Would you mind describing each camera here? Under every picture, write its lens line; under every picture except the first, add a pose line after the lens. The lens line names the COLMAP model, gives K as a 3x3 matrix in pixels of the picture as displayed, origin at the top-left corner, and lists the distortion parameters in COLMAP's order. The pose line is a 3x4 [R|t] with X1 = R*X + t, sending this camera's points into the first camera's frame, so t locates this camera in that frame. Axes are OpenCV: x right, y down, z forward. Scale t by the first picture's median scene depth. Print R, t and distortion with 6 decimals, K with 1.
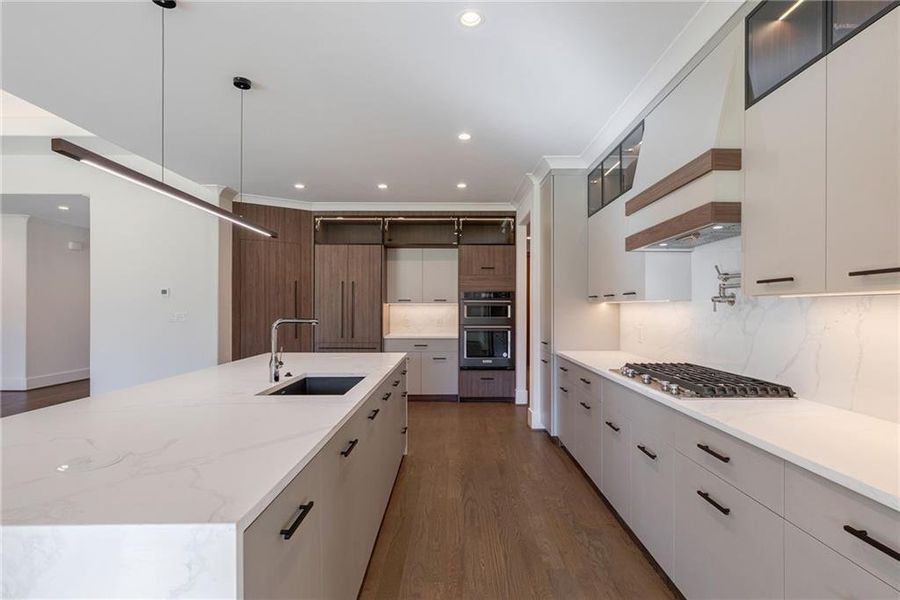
lens RADIAL K [[430.0, 0, 452.8], [0, 430.0, 302.5], [0, 0, 1]] dist [0.005462, 0.000870]
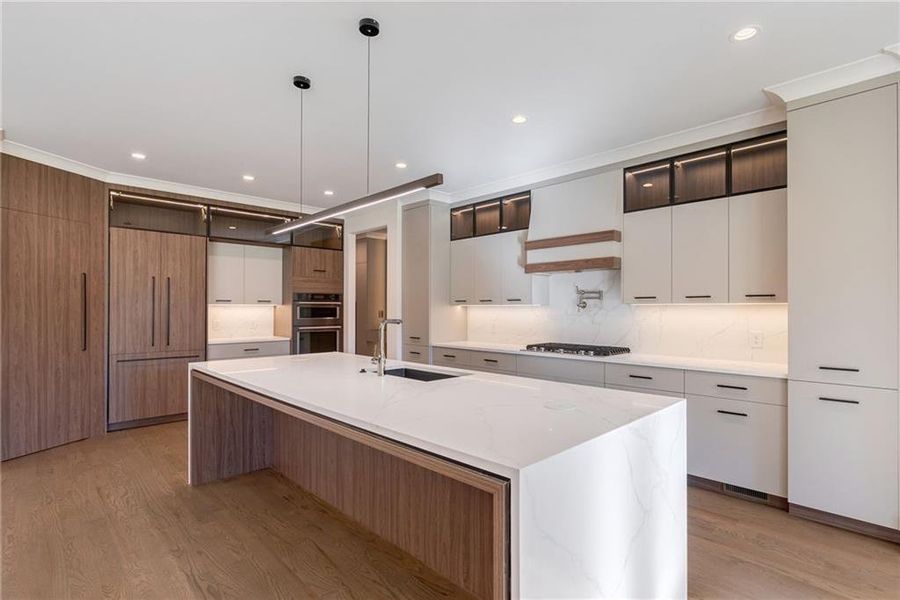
lens RADIAL K [[430.0, 0, 458.1], [0, 430.0, 305.7], [0, 0, 1]] dist [0.005462, 0.000870]
pose [[0.729839, 0.004970, 0.683601, -0.389402], [-0.009340, 0.999953, 0.002701, -0.001827], [-0.683556, -0.008356, 0.729851, 0.013646]]
